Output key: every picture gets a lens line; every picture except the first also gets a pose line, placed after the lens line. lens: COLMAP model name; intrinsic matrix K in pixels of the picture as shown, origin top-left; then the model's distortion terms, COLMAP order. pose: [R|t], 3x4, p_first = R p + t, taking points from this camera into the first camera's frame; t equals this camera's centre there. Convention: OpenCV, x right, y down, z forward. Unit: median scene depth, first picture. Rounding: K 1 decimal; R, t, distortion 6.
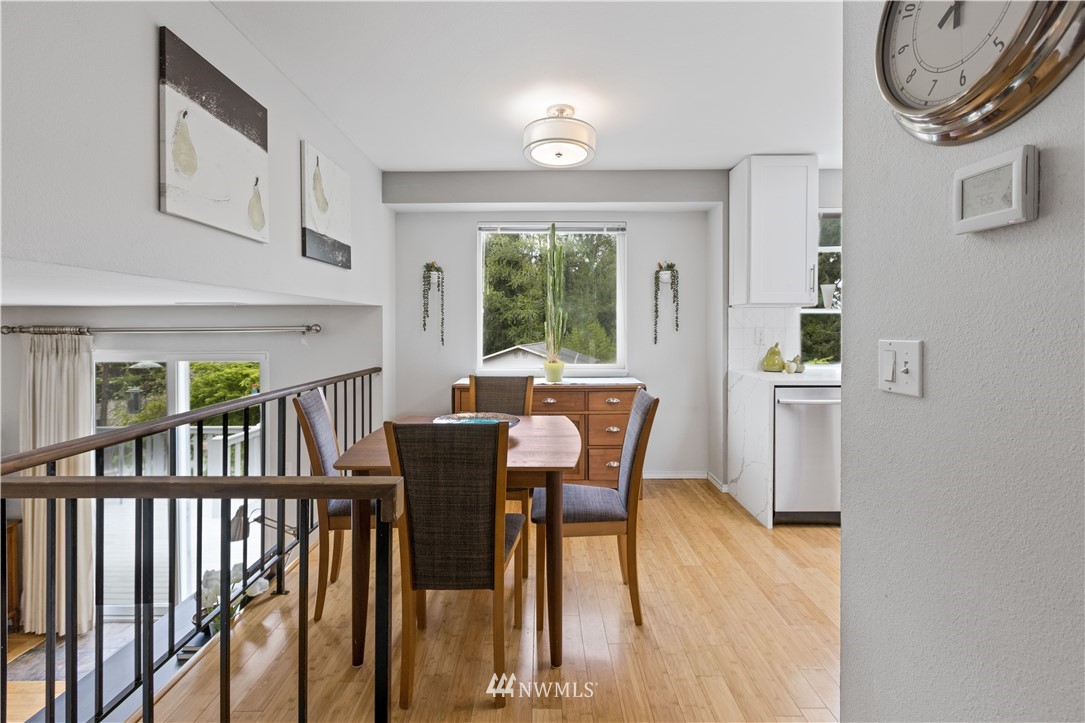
lens RADIAL K [[488.2, 0, 543.4], [0, 488.2, 327.9], [0, 0, 1]] dist [0.000301, -0.000016]
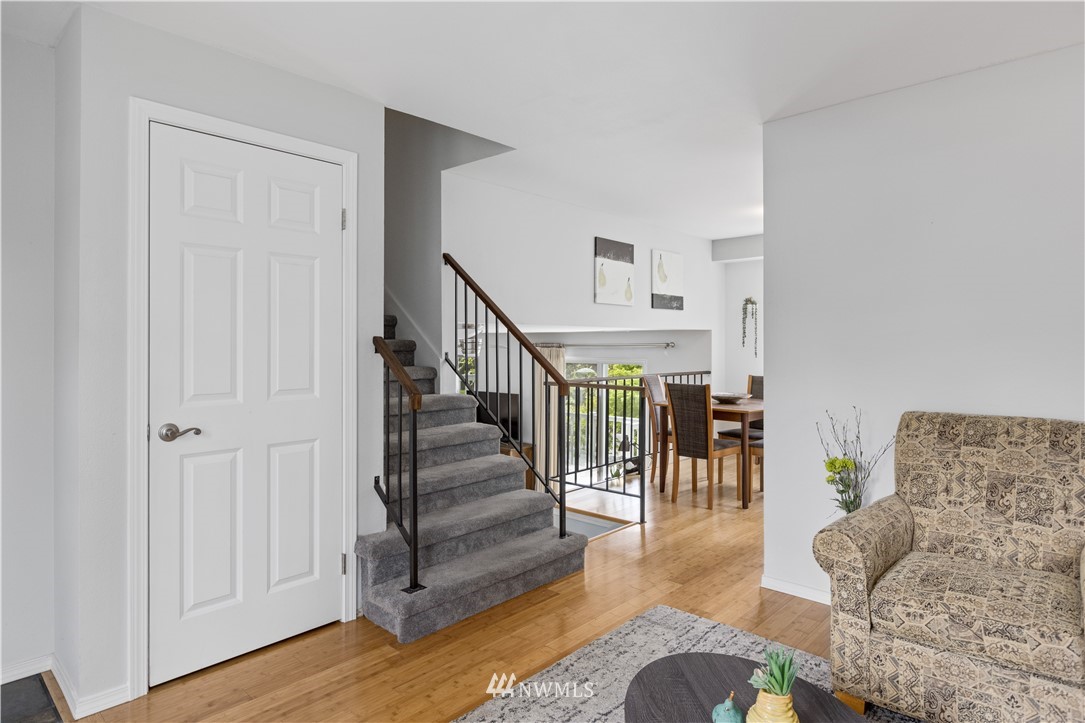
lens RADIAL K [[616.7, 0, 541.0], [0, 616.7, 355.4], [0, 0, 1]] dist [0.002629, -0.000867]
pose [[0.732923, 0.016728, -0.680106, 0.725896], [-0.003324, 0.999774, 0.021009, -0.007039], [0.680303, -0.013137, 0.732813, -0.936768]]
